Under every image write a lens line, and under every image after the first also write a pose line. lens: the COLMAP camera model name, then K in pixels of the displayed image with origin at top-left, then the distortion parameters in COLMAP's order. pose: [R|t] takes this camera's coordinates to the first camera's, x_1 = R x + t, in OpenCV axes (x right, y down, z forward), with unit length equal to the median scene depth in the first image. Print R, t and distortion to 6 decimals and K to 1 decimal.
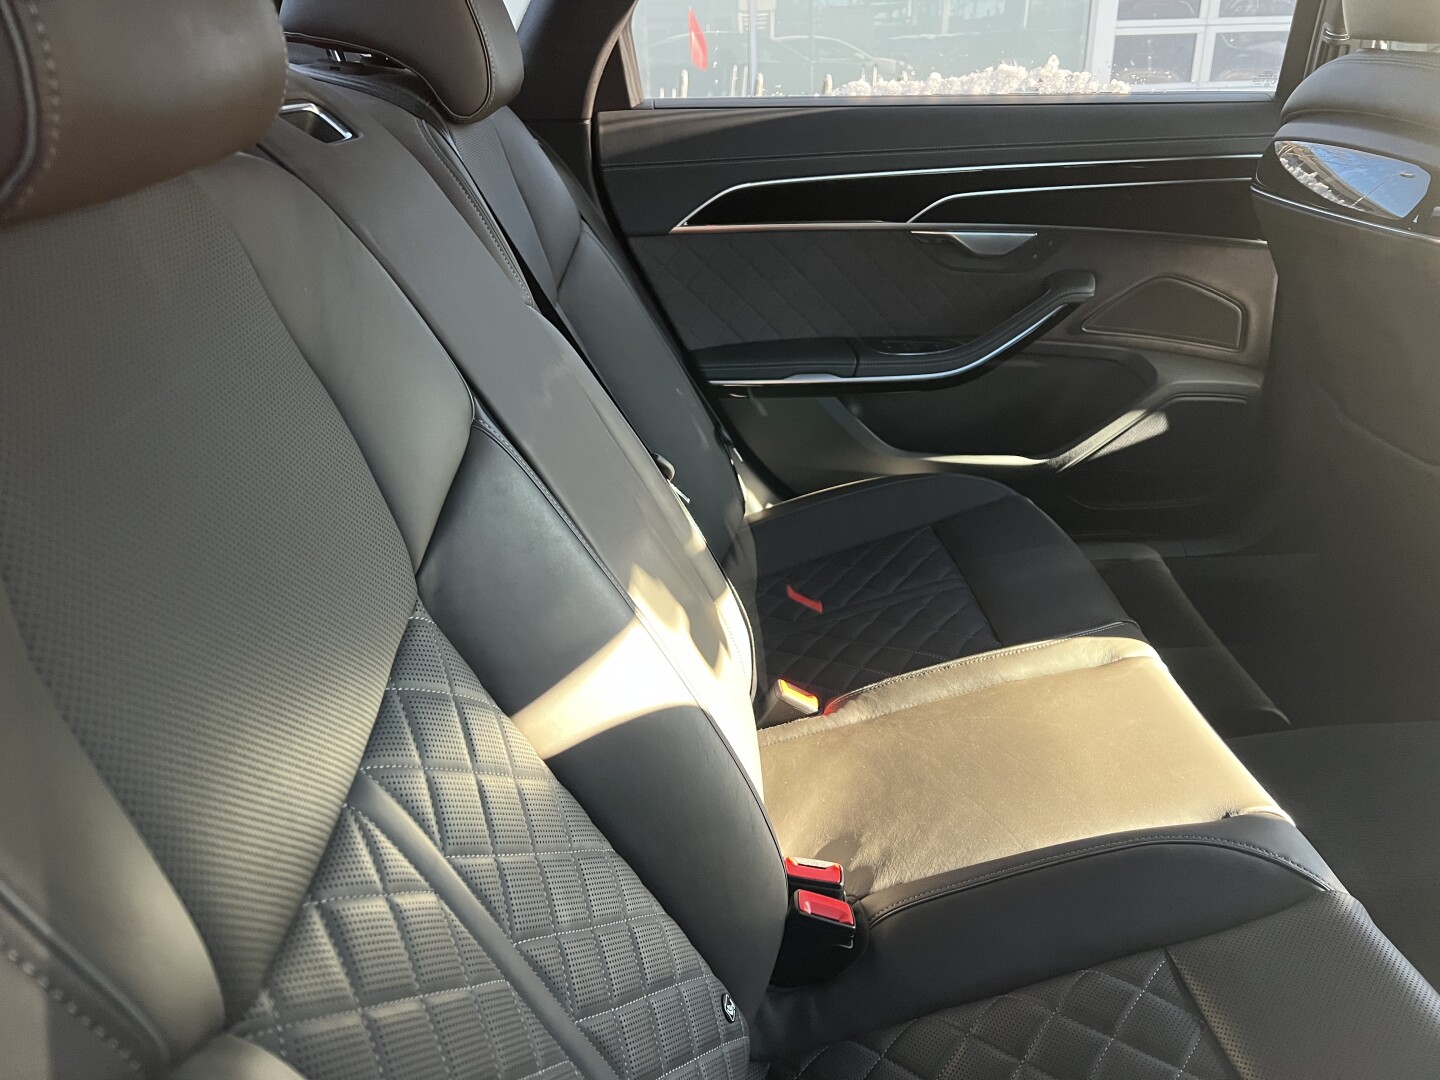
lens RADIAL K [[1103.7, 0, 727.3], [0, 1103.7, 528.7], [0, 0, 1]] dist [0.060817, -0.073245]
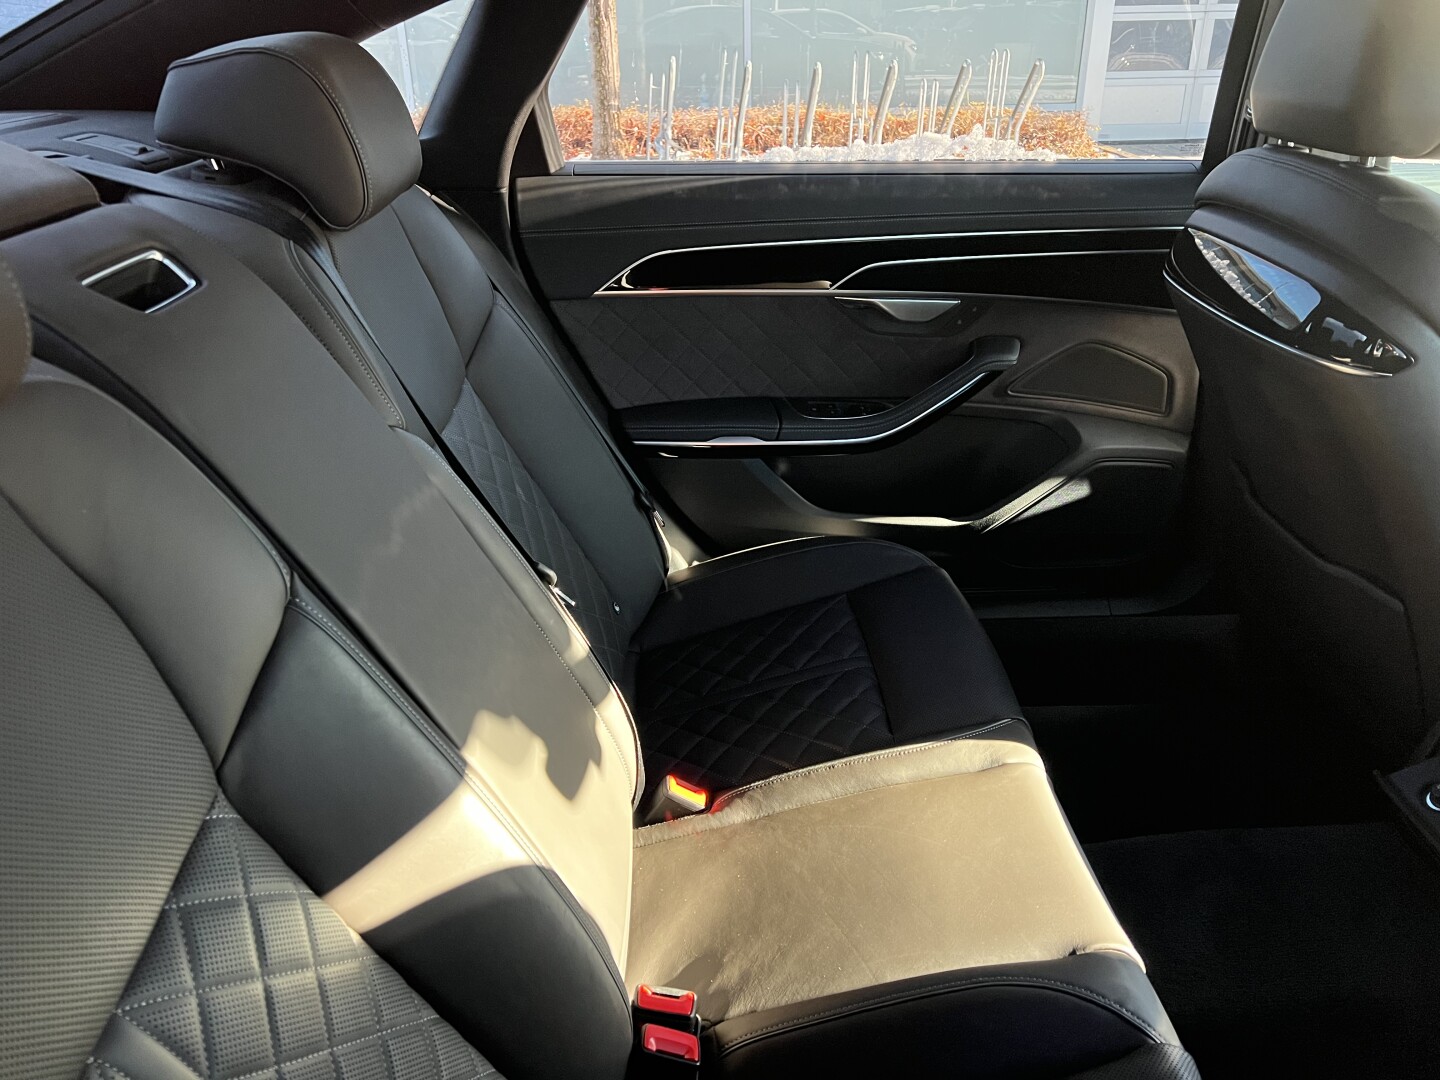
lens RADIAL K [[1098.0, 0, 720.0], [0, 1098.0, 540.0], [0, 0, 1]] dist [0.050167, -0.050229]
pose [[0.999921, 0.012402, -0.002116, 0.095713], [-0.012332, 0.999461, 0.030438, -0.111158], [0.002493, -0.030410, 0.999534, 0.002777]]
